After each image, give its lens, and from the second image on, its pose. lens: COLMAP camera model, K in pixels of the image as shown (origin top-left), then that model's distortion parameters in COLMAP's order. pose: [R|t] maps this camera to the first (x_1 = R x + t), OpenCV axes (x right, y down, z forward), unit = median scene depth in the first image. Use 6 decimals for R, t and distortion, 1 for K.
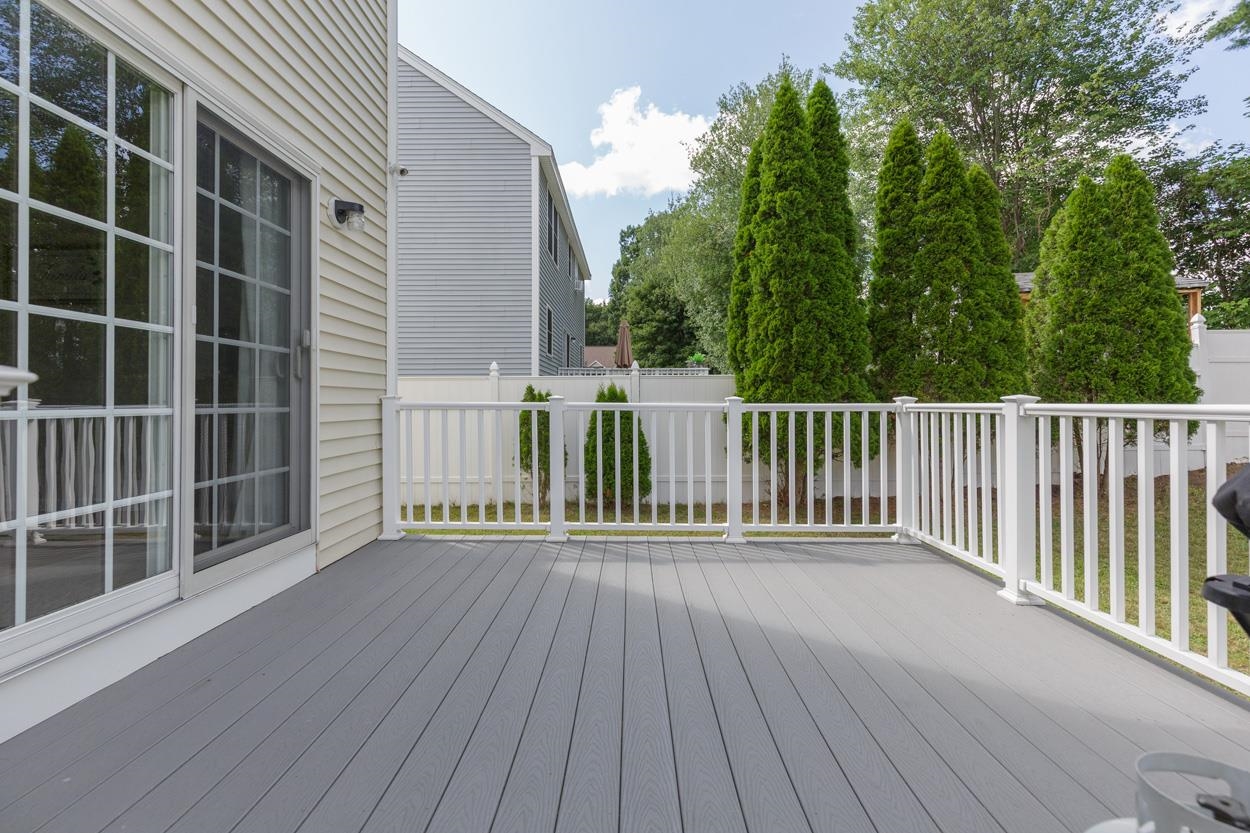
lens RADIAL K [[572.7, 0, 625.0], [0, 572.7, 403.1], [0, 0, 1]] dist [0.004096, 0.000281]
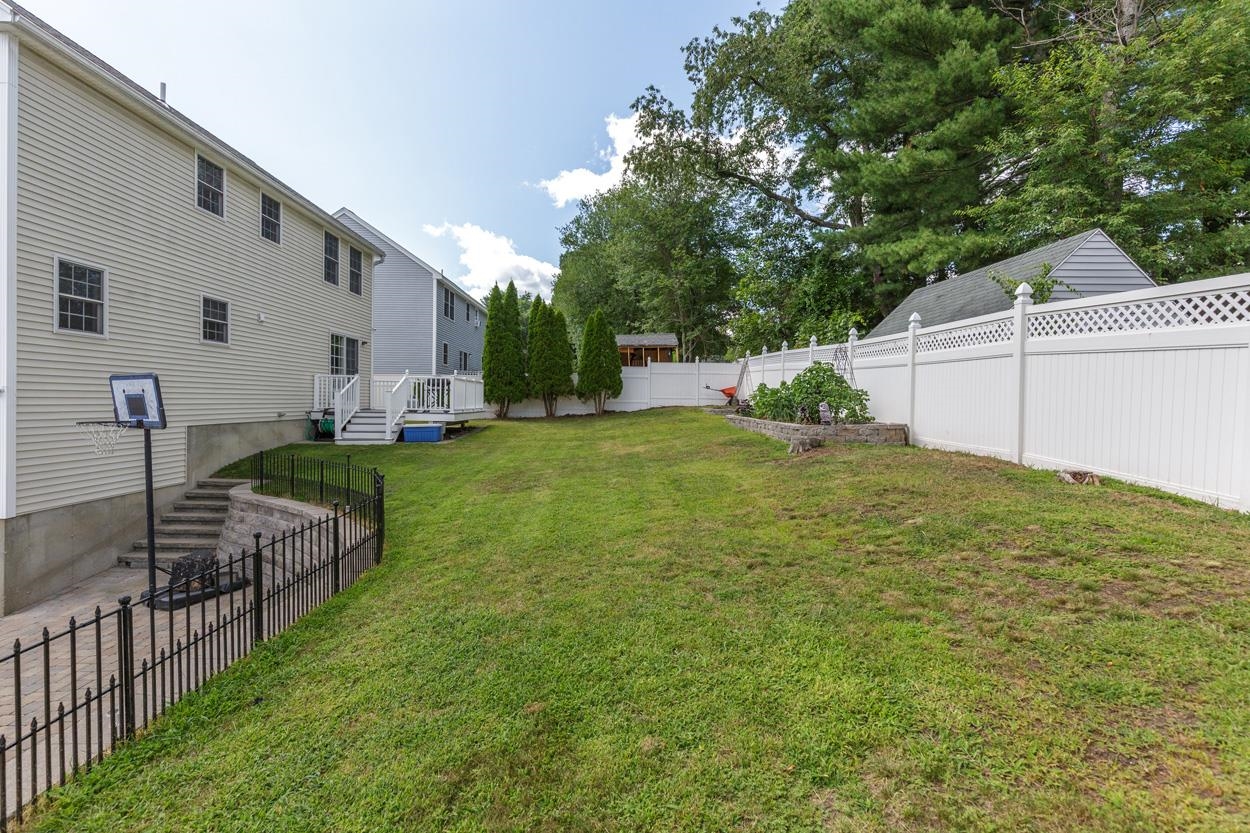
lens RADIAL K [[572.7, 0, 625.0], [0, 572.7, 403.1], [0, 0, 1]] dist [0.004096, 0.000281]
pose [[0.999183, 0.007255, 0.039759, 2.091059], [-0.007376, 0.999969, 0.002883, 0.226227], [-0.039737, -0.003173, 0.999205, -5.349029]]
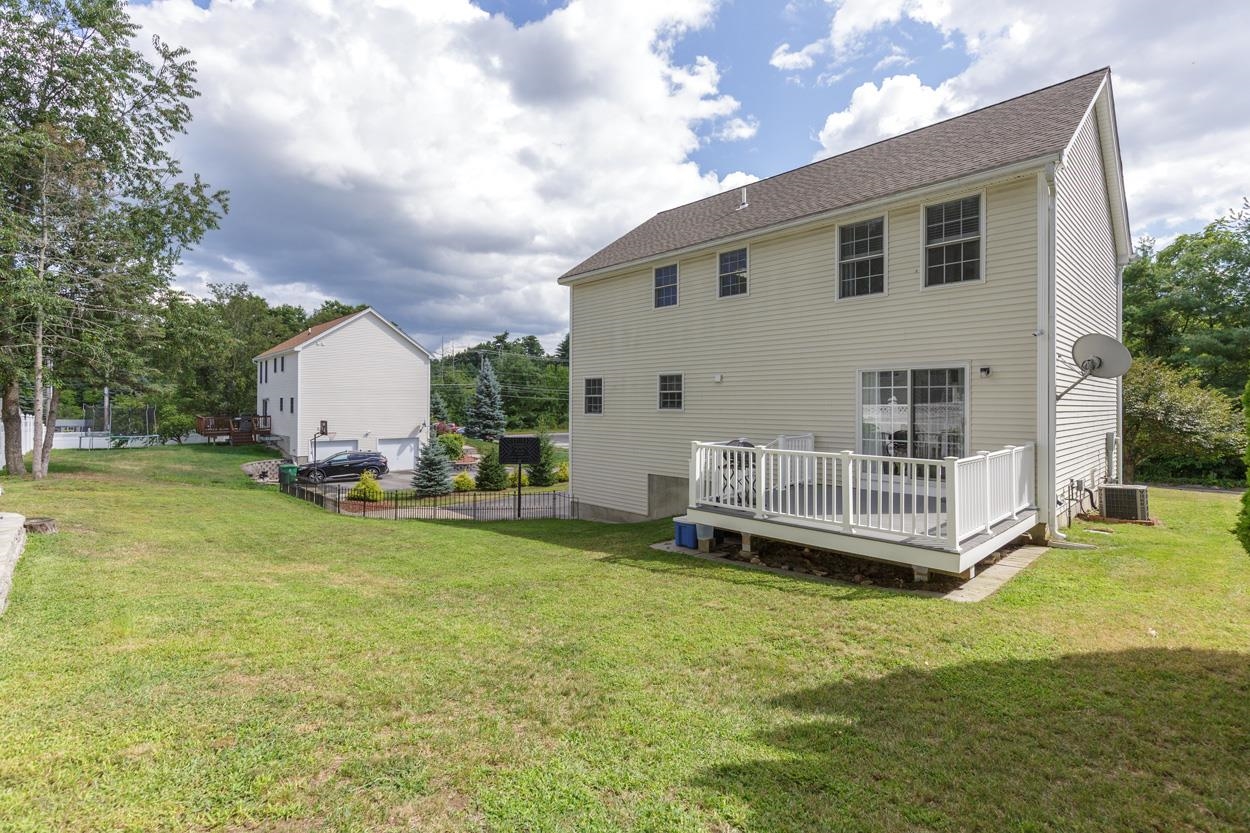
lens RADIAL K [[572.7, 0, 625.0], [0, 572.7, 403.1], [0, 0, 1]] dist [0.004096, 0.000281]
pose [[-0.705480, -0.007944, -0.708685, 3.143048], [-0.005514, 0.999968, -0.005720, -0.197204], [0.708708, -0.000128, -0.705502, 2.070062]]
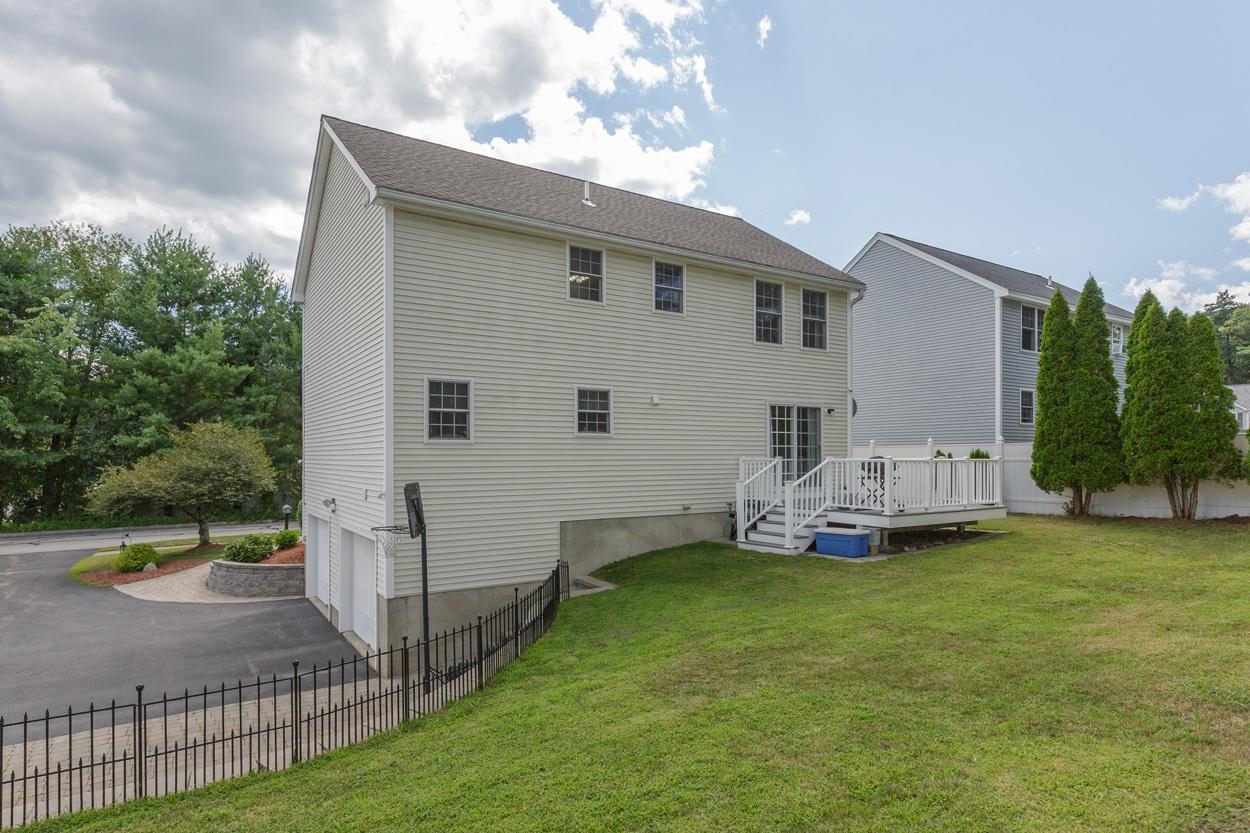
lens RADIAL K [[684.1, 0, 594.9], [0, 684.1, 455.5], [0, 0, 1]] dist [0.002864, 0.000284]
pose [[0.540804, -0.004933, -0.841134, 3.261078], [0.003281, 0.999988, -0.003754, -0.007920], [0.841142, -0.000730, 0.540814, -3.668570]]
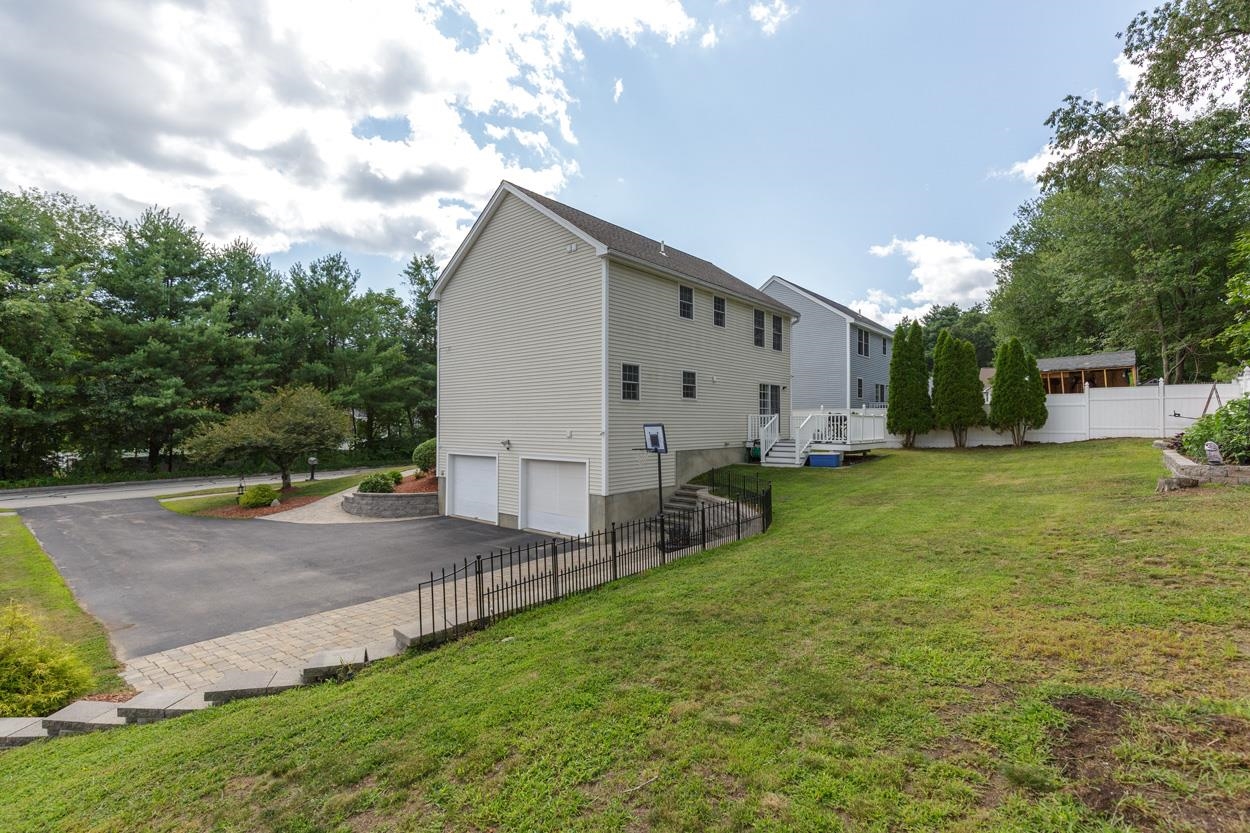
lens RADIAL K [[578.1, 0, 627.4], [0, 578.1, 418.8], [0, 0, 1]] dist [0.008132, 0.000235]
pose [[0.771339, -0.008041, -0.636374, 2.958549], [0.001549, 0.999941, -0.010756, 0.125305], [0.636423, 0.007311, 0.771306, -6.640687]]
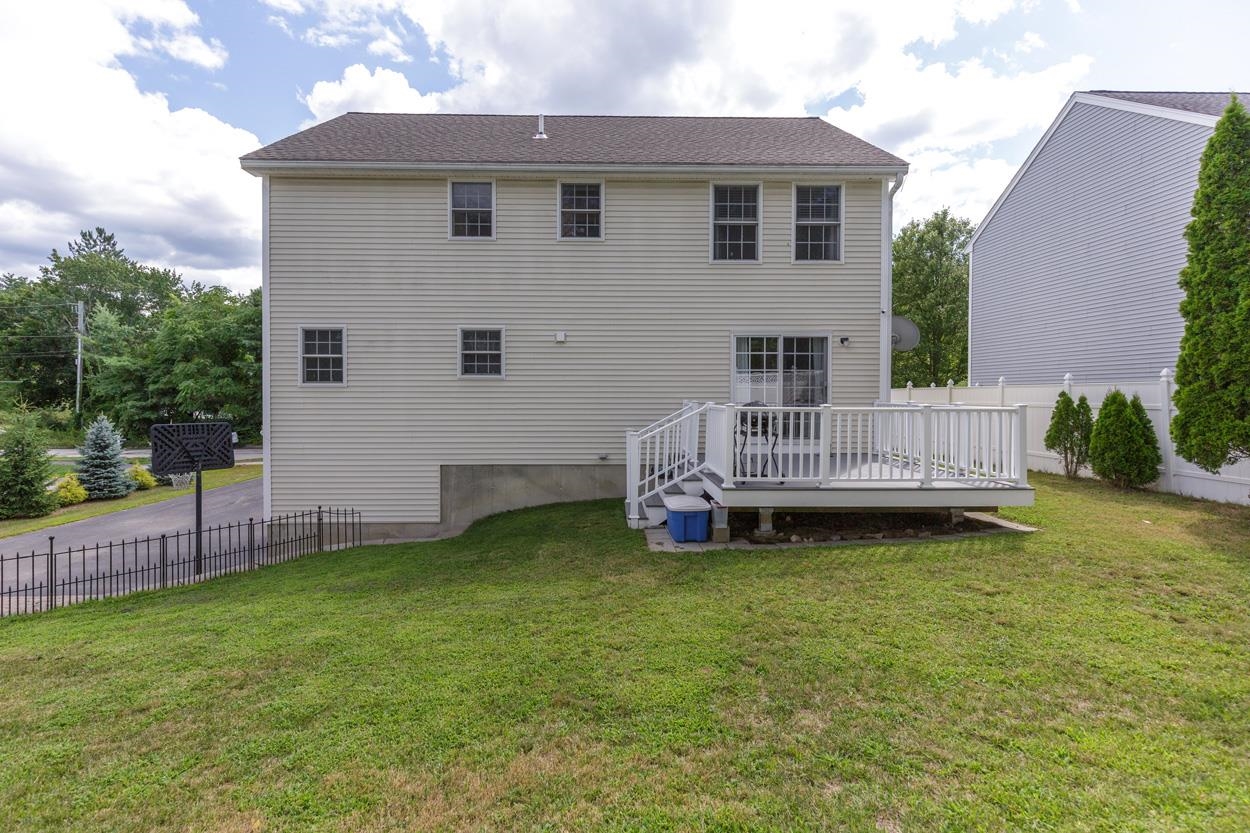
lens RADIAL K [[557.1, 0, 634.1], [0, 557.1, 403.4], [0, 0, 1]] dist [0.000409, -0.000475]
pose [[0.038818, 0.013785, -0.999151, 3.014318], [-0.000975, 0.999905, 0.013758, -0.043426], [0.999246, 0.000440, 0.038828, -0.301387]]
